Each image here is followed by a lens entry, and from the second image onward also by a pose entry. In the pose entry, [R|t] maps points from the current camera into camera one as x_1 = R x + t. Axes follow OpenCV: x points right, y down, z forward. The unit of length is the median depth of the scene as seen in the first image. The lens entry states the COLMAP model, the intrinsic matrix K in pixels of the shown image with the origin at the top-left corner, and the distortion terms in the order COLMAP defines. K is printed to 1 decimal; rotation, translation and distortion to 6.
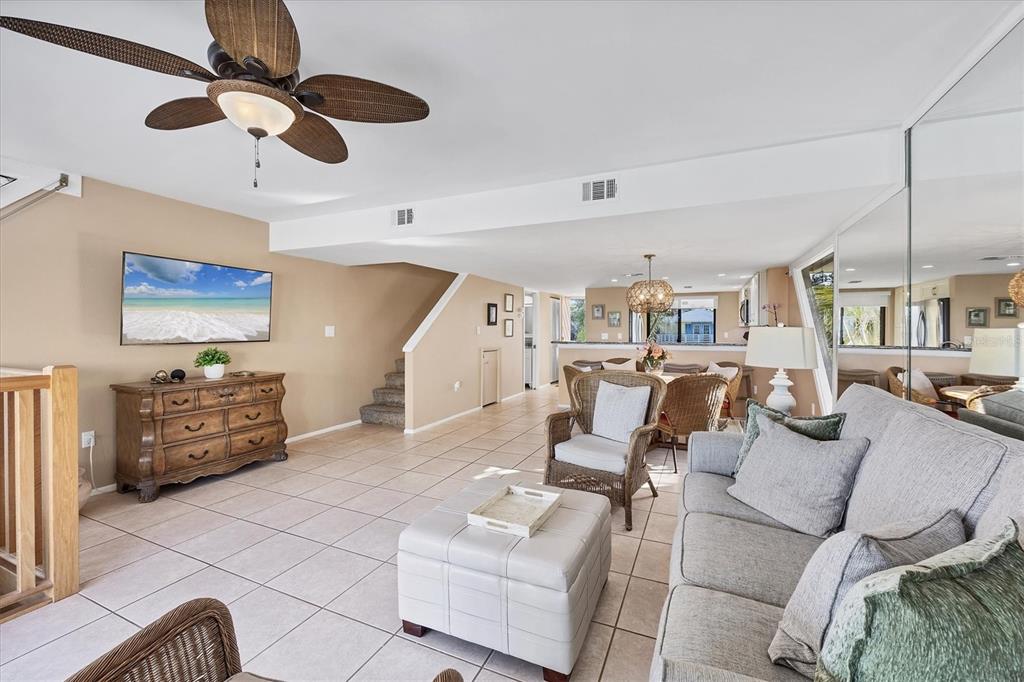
lens RADIAL K [[415.3, 0, 512.0], [0, 415.3, 341.0], [0, 0, 1]] dist [-0.000731, -0.000044]
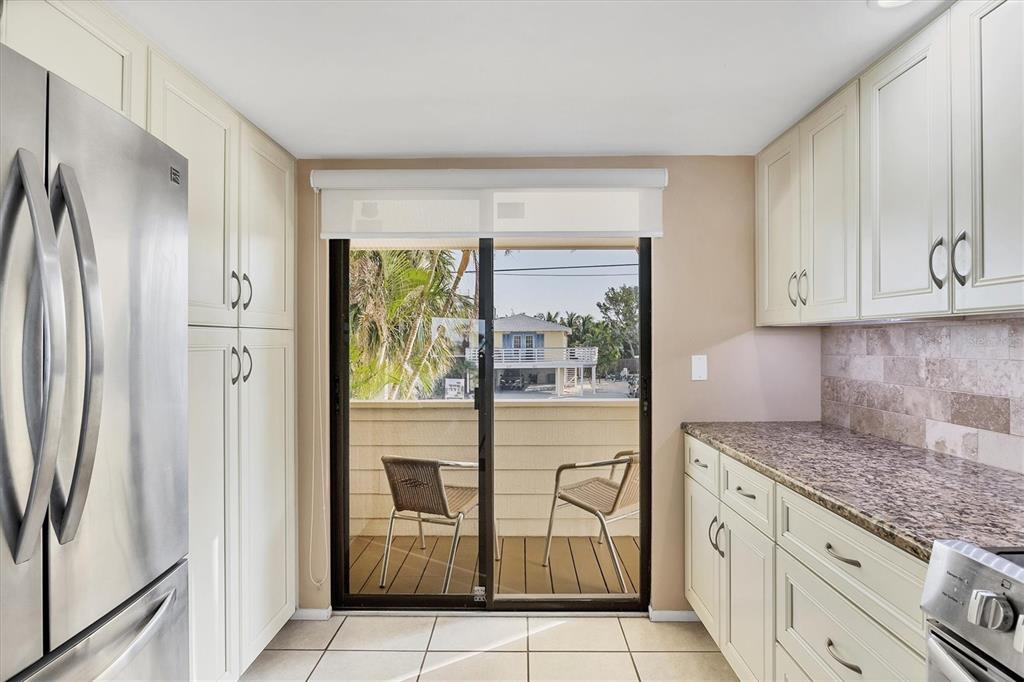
lens RADIAL K [[415.3, 0, 512.0], [0, 415.3, 341.0], [0, 0, 1]] dist [-0.000731, -0.000044]
pose [[0.912908, 0.001598, 0.408162, 0.332212], [0.010629, 0.999560, -0.027685, -0.021287], [-0.408027, 0.029612, 0.912490, 0.810651]]
